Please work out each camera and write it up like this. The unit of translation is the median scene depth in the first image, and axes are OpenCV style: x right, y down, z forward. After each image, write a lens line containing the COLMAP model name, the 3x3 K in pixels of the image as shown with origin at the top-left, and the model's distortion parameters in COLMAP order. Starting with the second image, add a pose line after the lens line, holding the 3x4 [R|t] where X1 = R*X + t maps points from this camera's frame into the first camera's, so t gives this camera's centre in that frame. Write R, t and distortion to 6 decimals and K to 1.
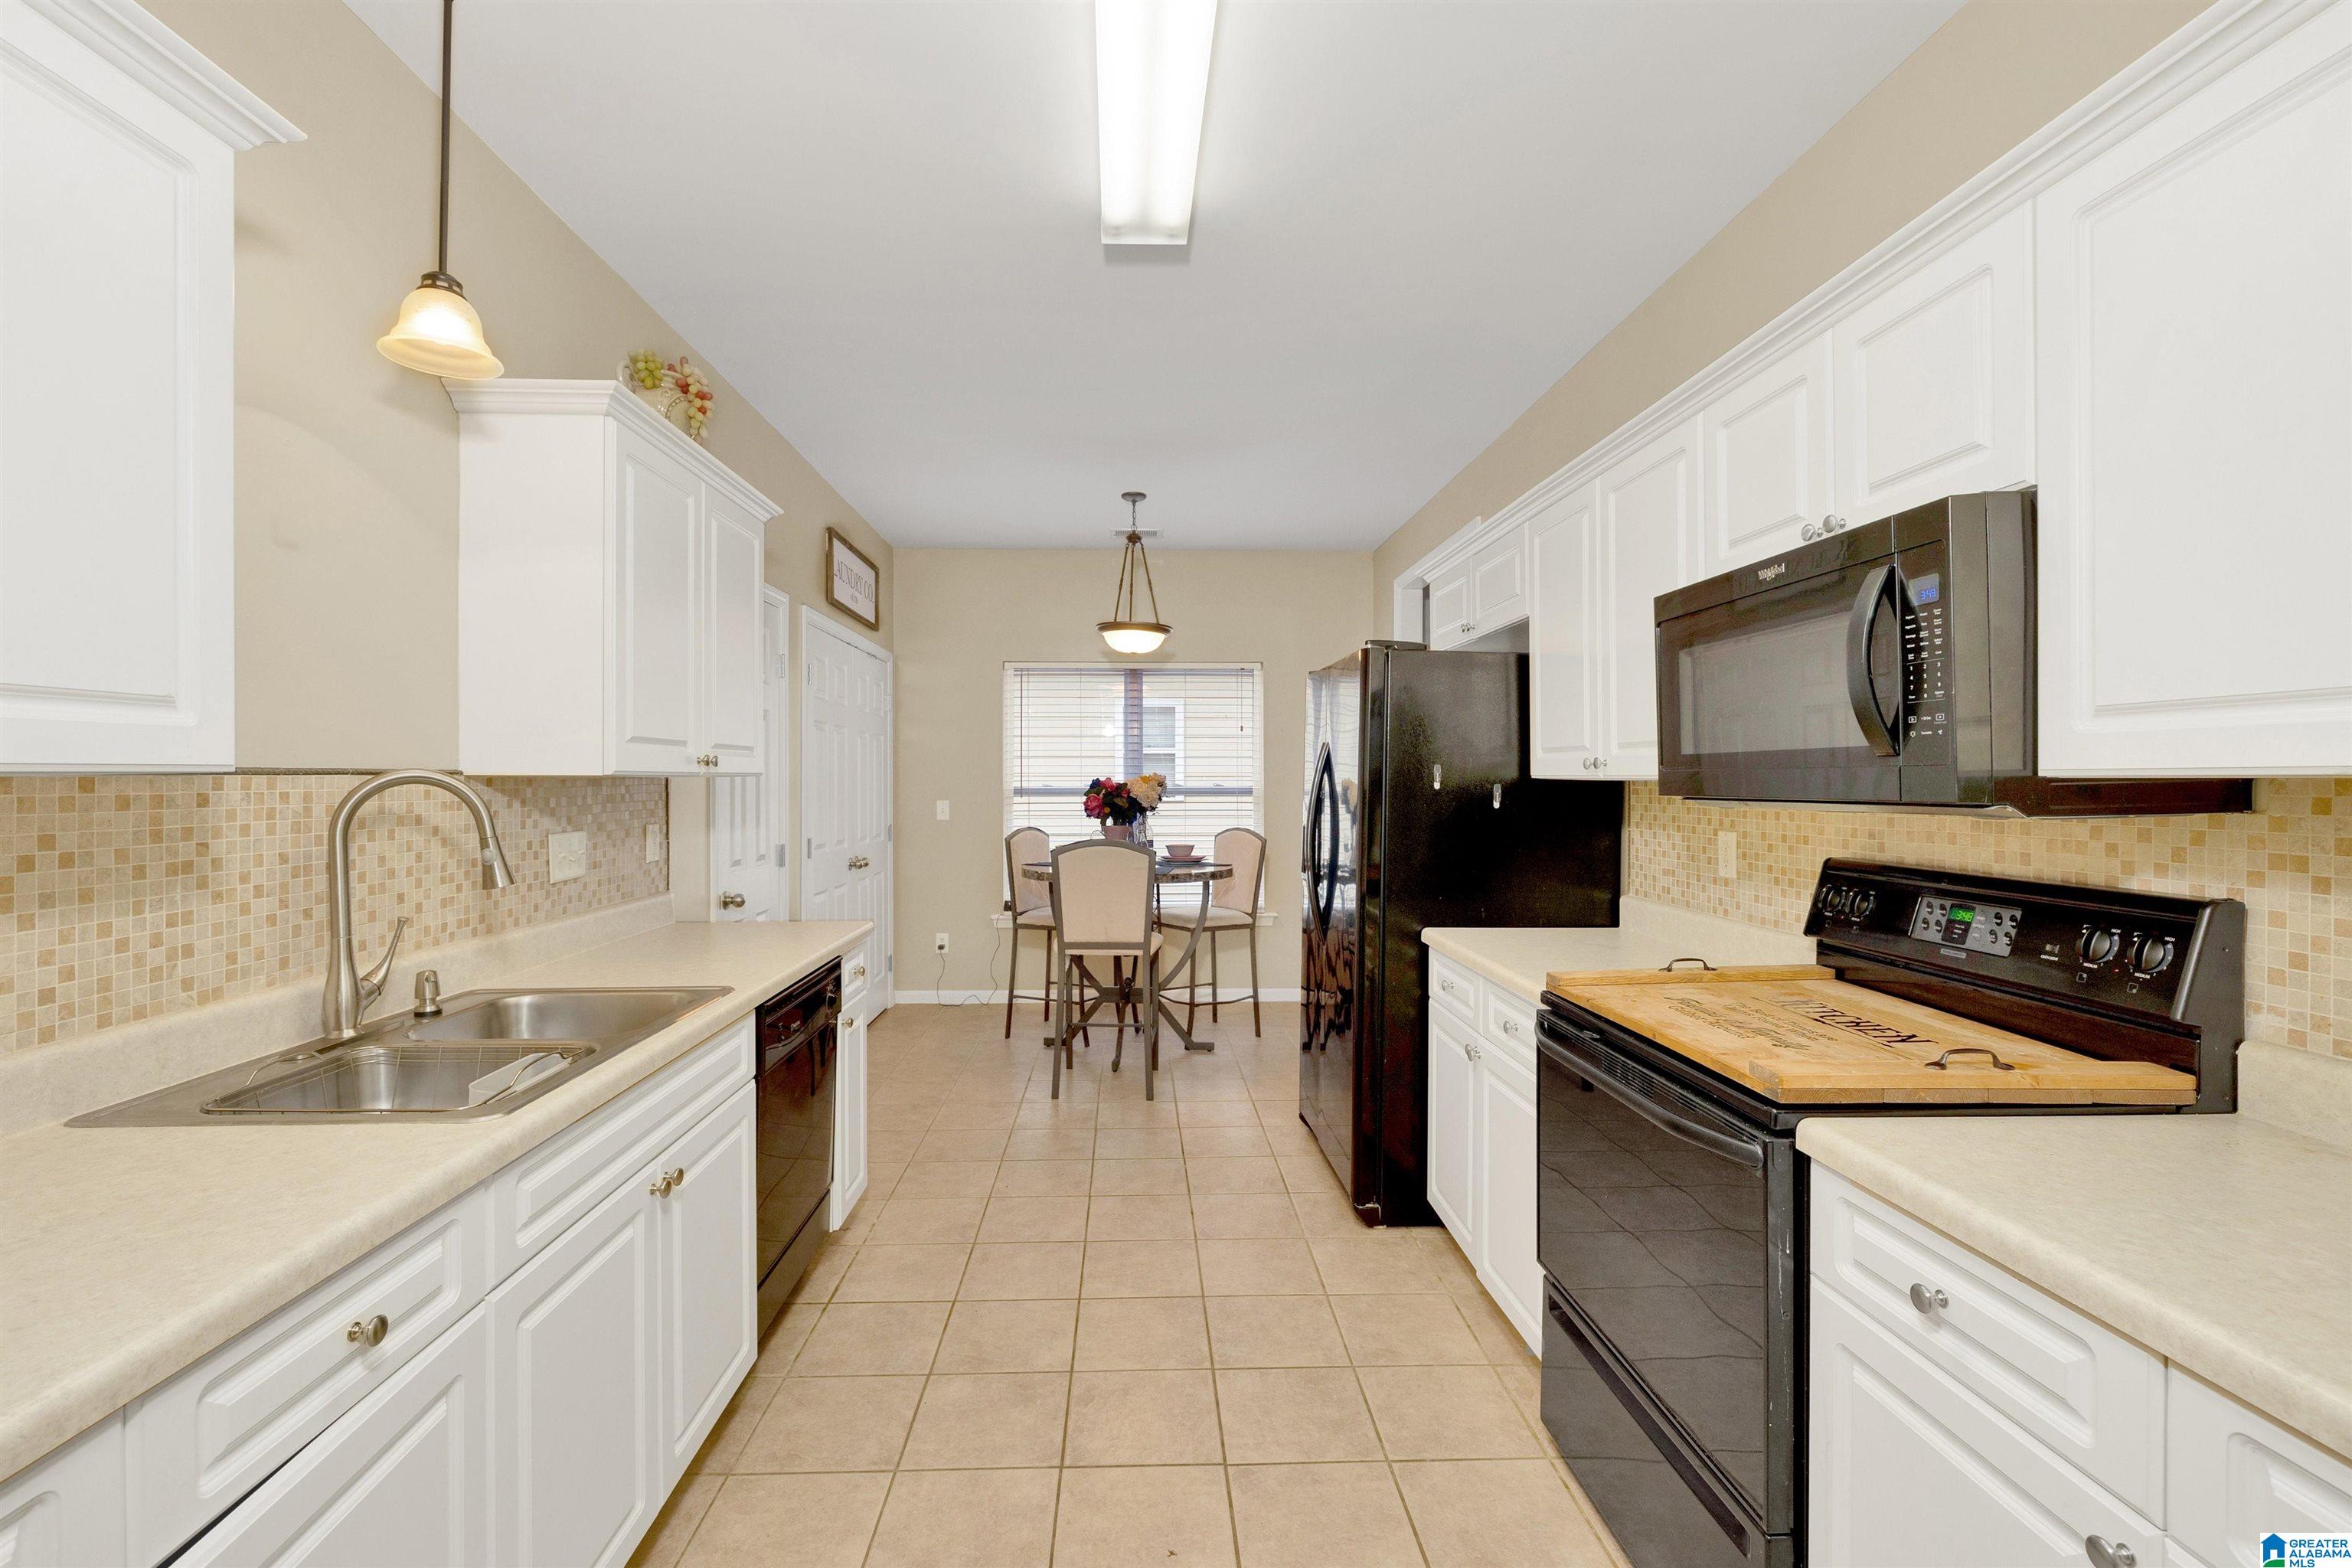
lens RADIAL K [[1026.1, 0, 1184.5], [0, 1026.1, 782.7], [0, 0, 1]] dist [0.000330, -0.000188]
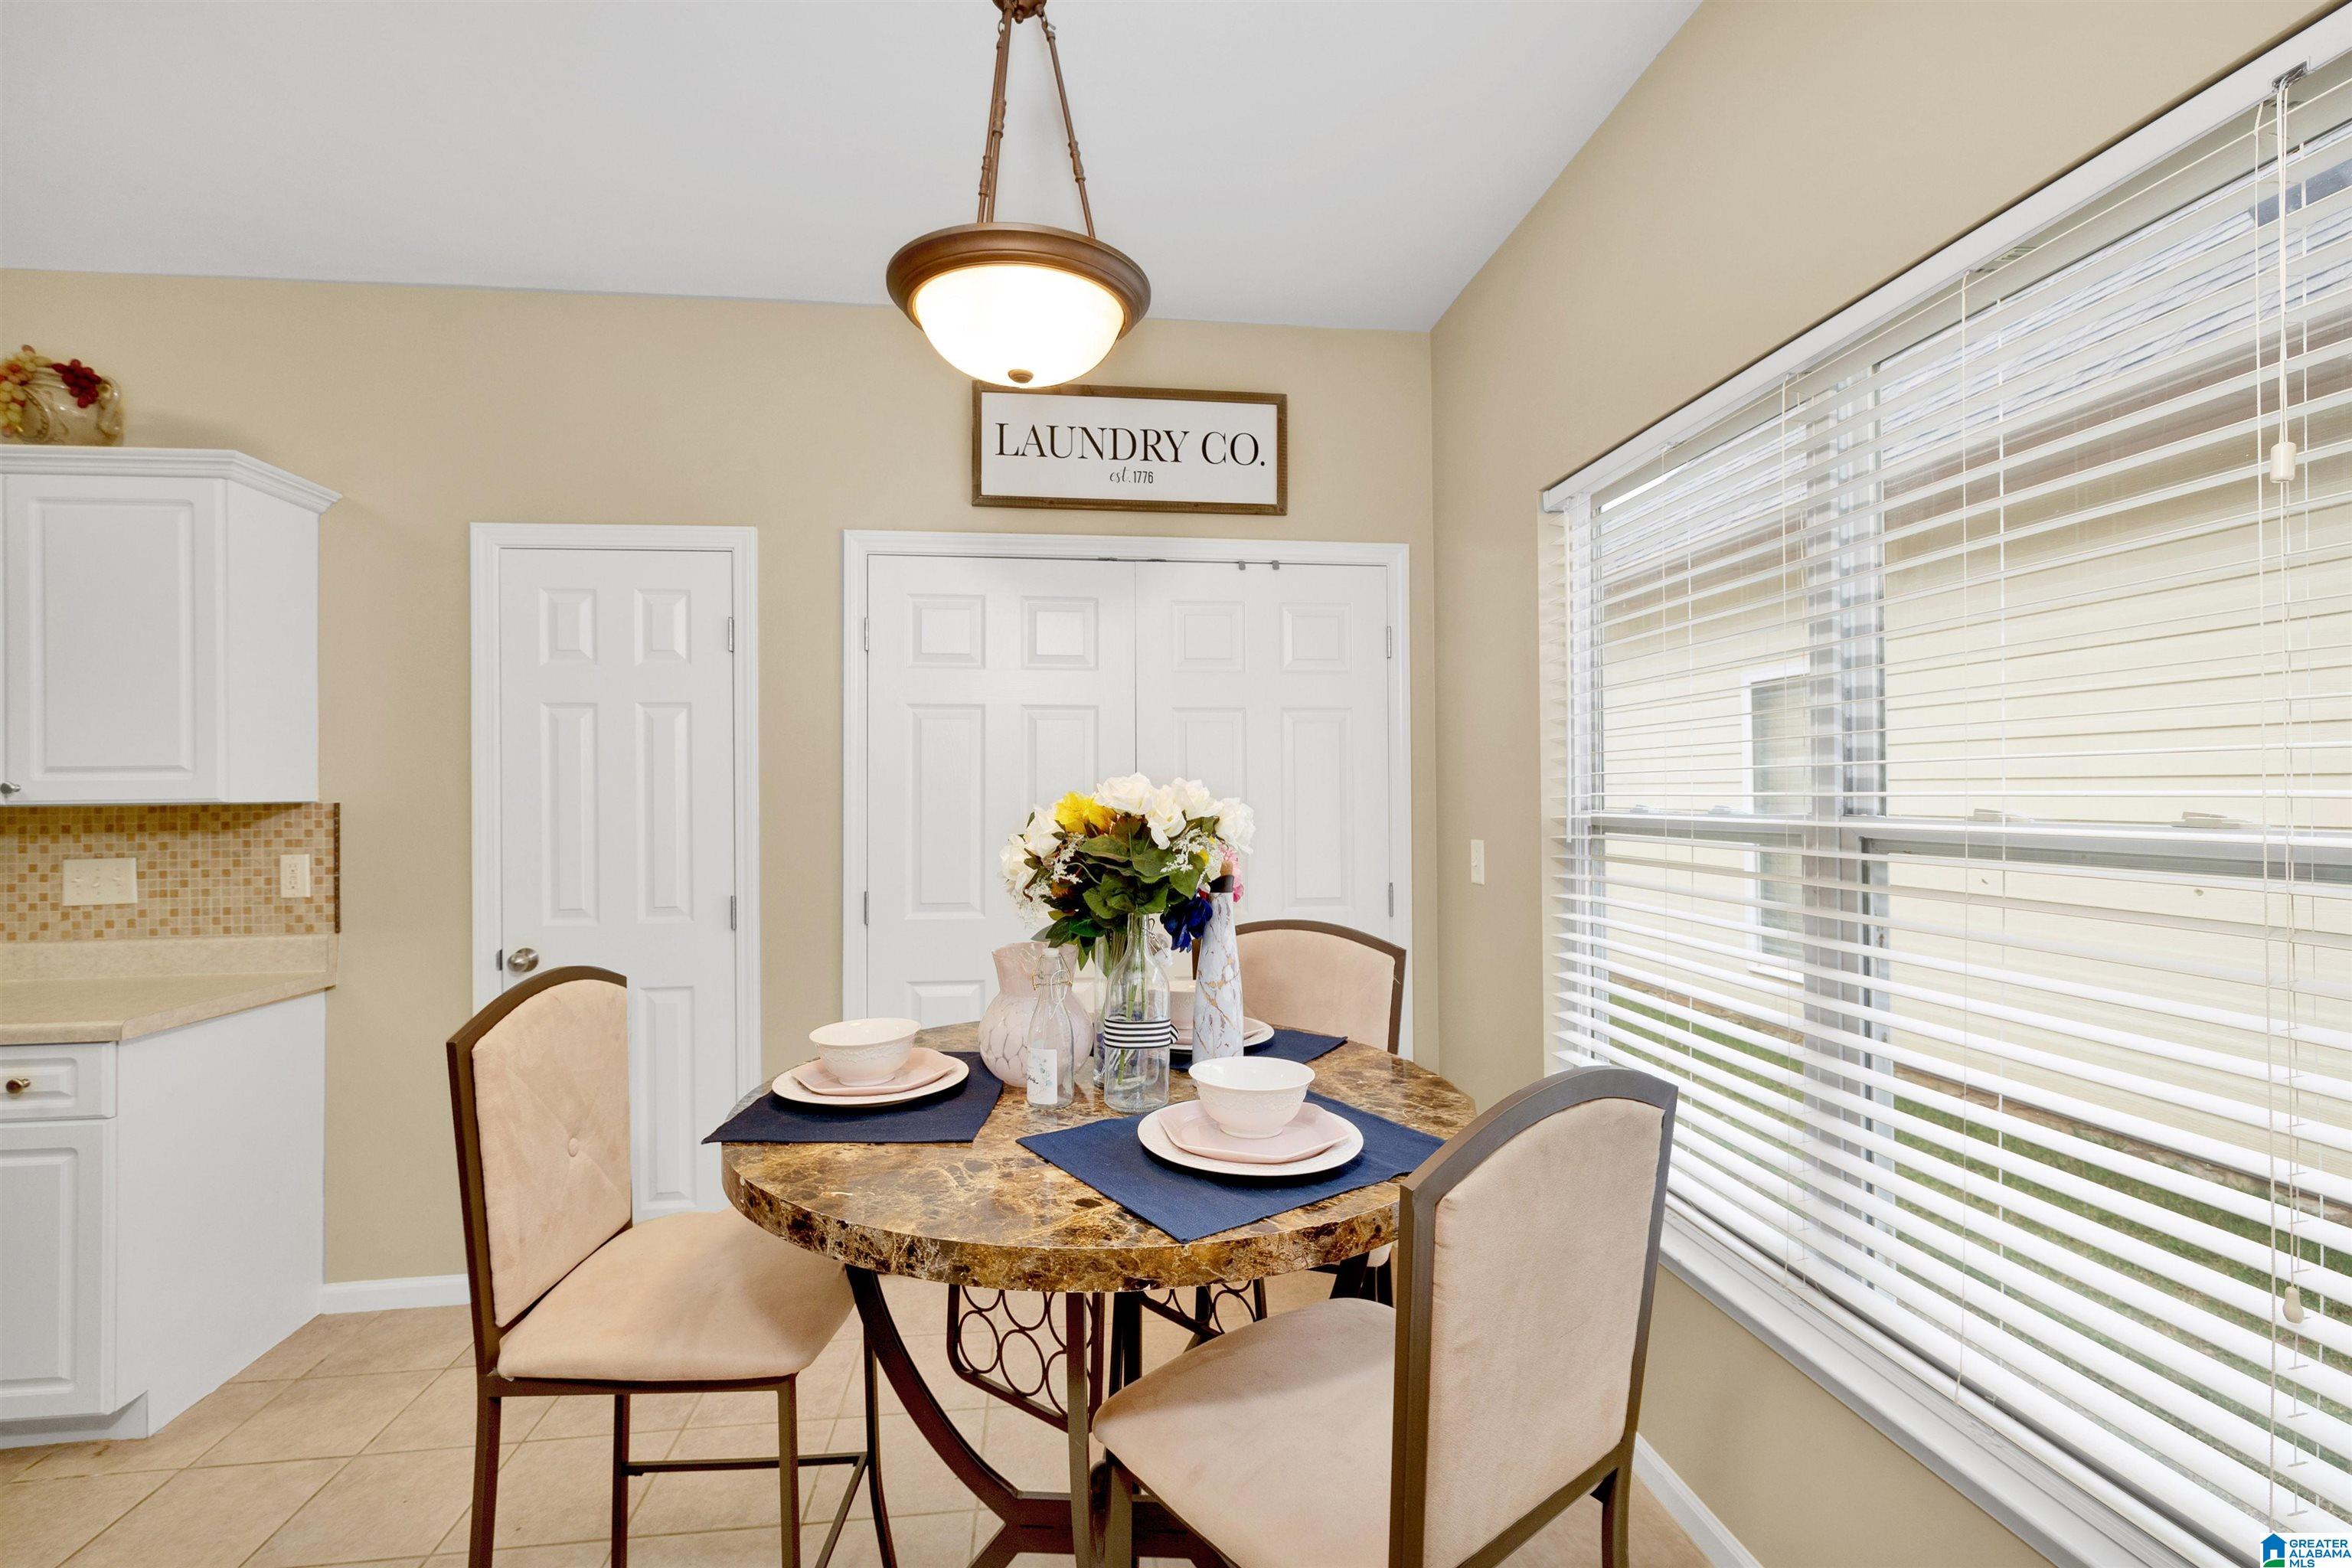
lens RADIAL K [[1026.1, 0, 1171.6], [0, 1026.1, 787.0], [0, 0, 1]] dist [0.000330, -0.000188]
pose [[0.058098, -0.005042, -0.998298, 0.486414], [0.006956, 0.999965, -0.004646, -0.011580], [0.998287, -0.006674, 0.058131, 1.981424]]
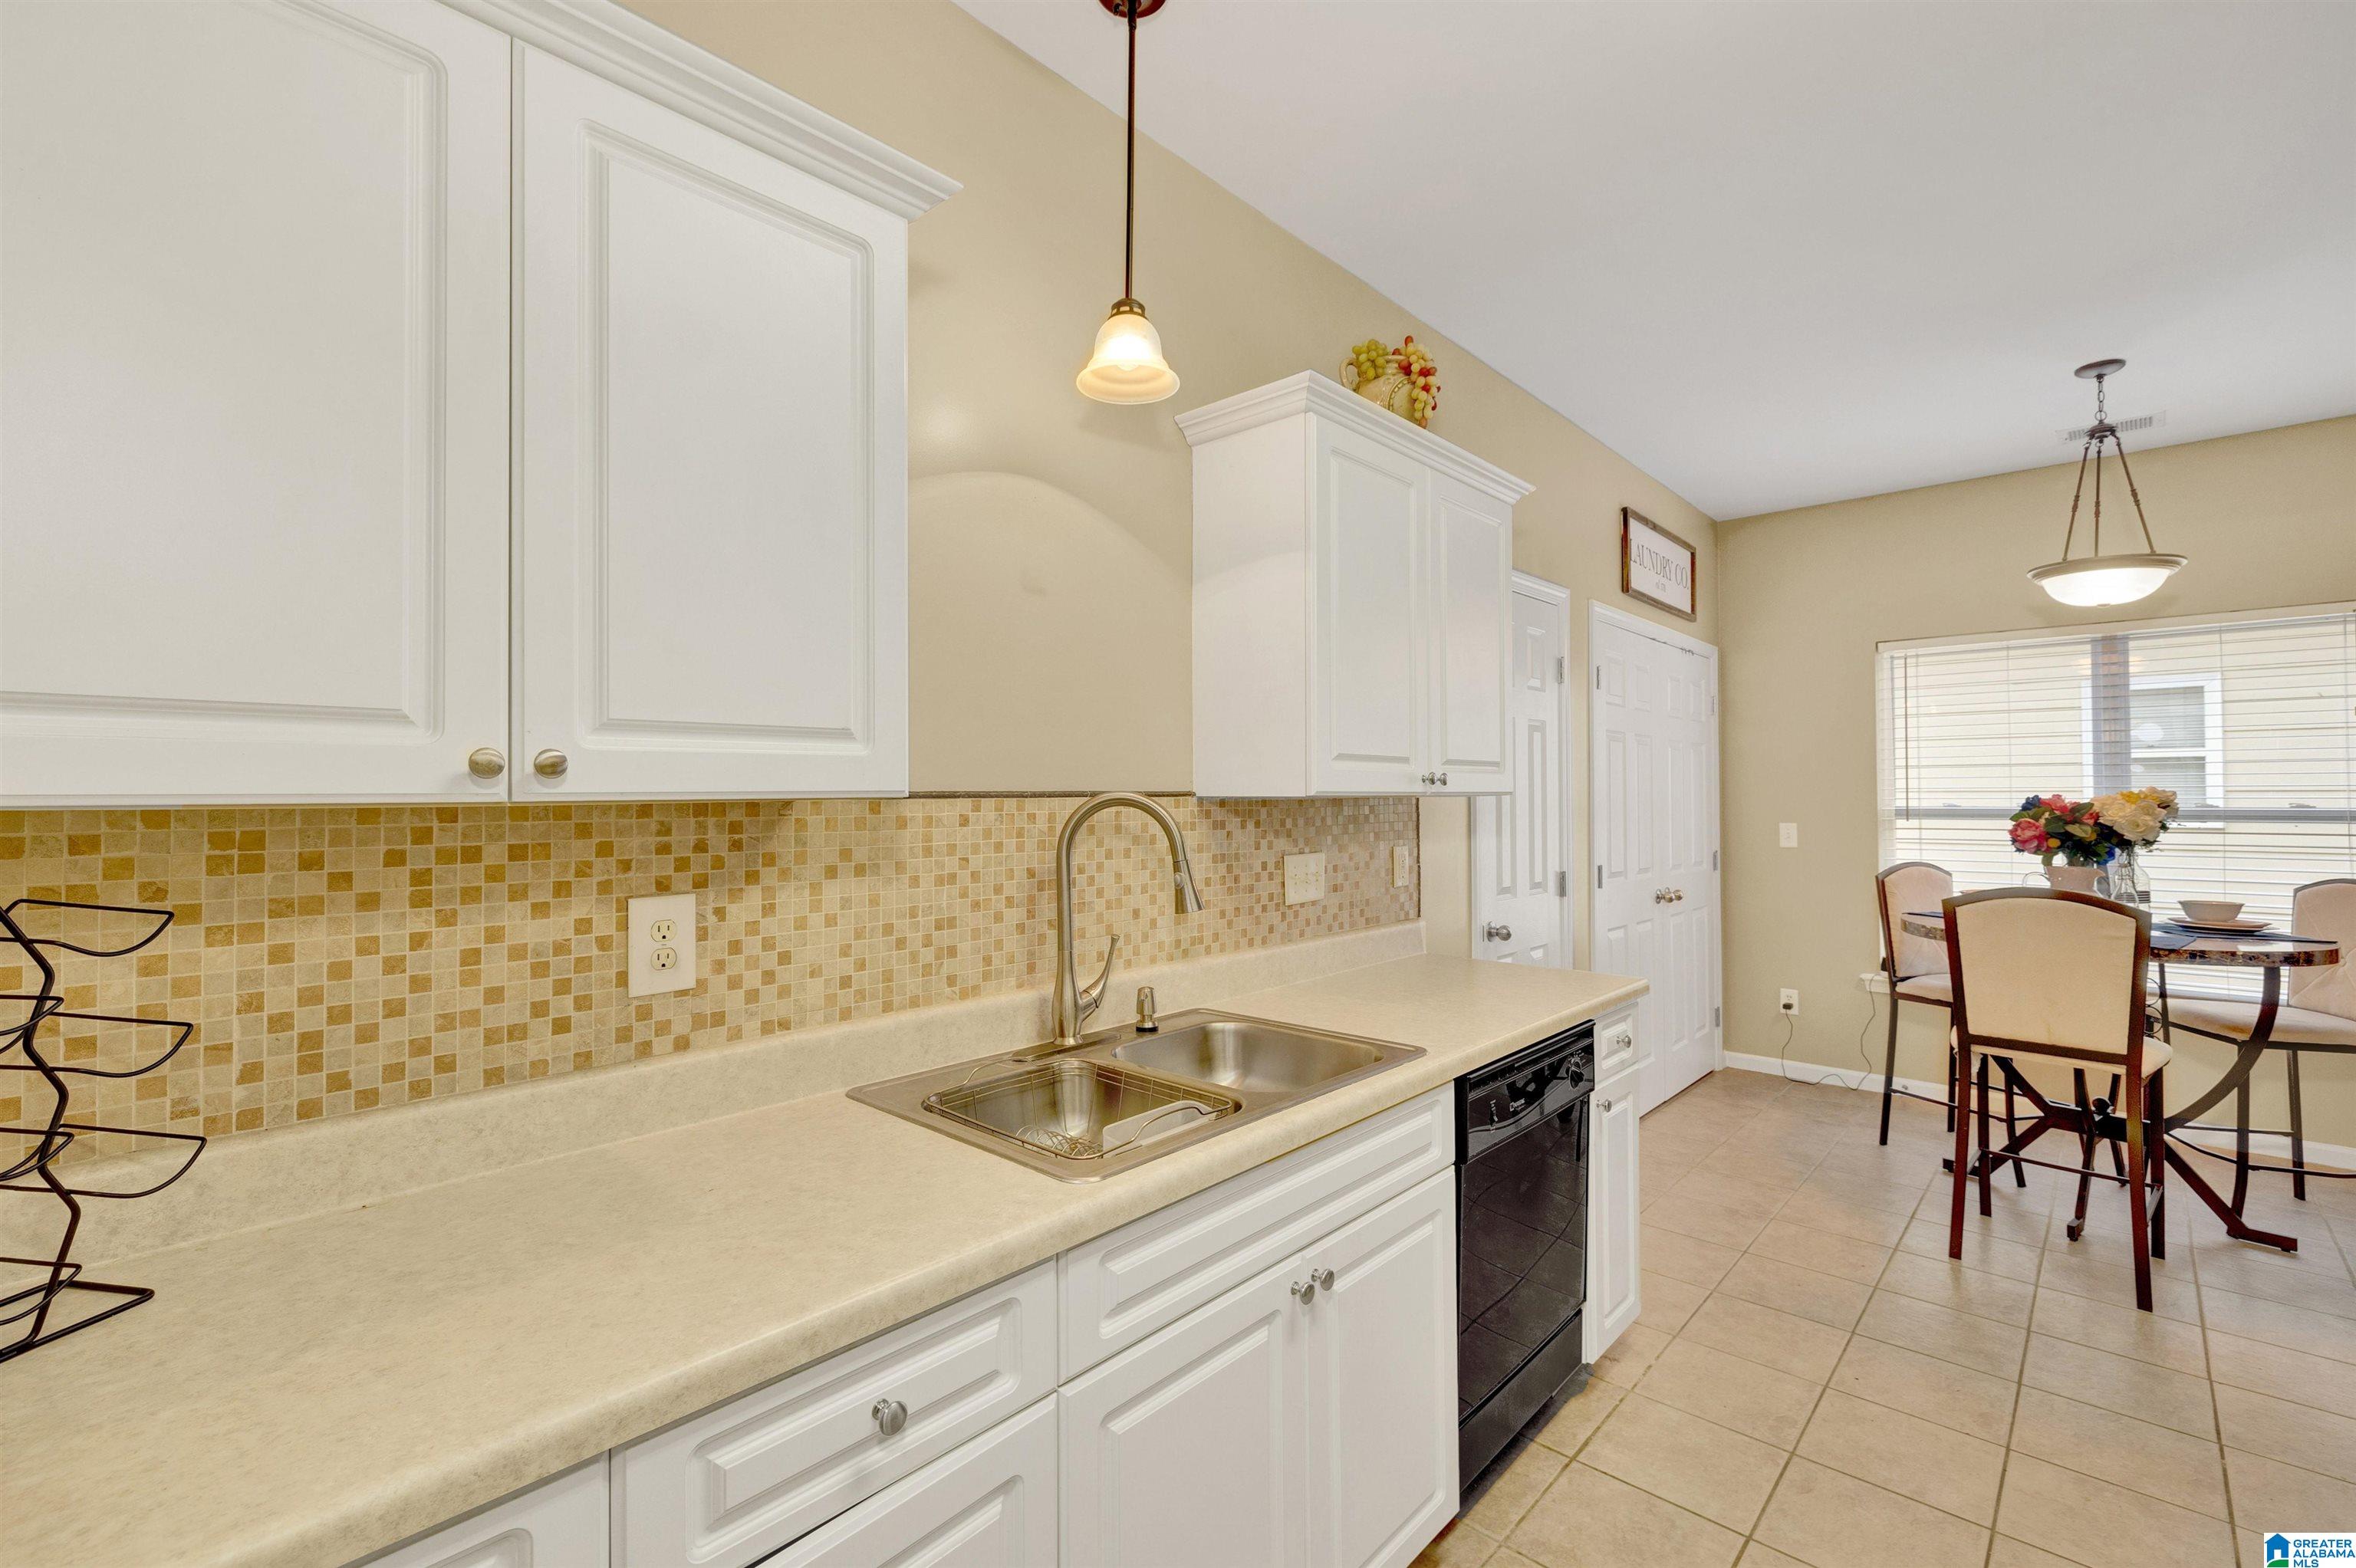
lens RADIAL K [[1027.7, 0, 1158.6], [0, 1027.7, 779.7], [0, 0, 1]] dist [0.000330, -0.000188]
pose [[0.690995, -0.012724, -0.722747, 0.013434], [-0.000376, 0.999839, -0.017961, -0.004669], [0.722859, 0.012683, 0.690879, 0.215040]]
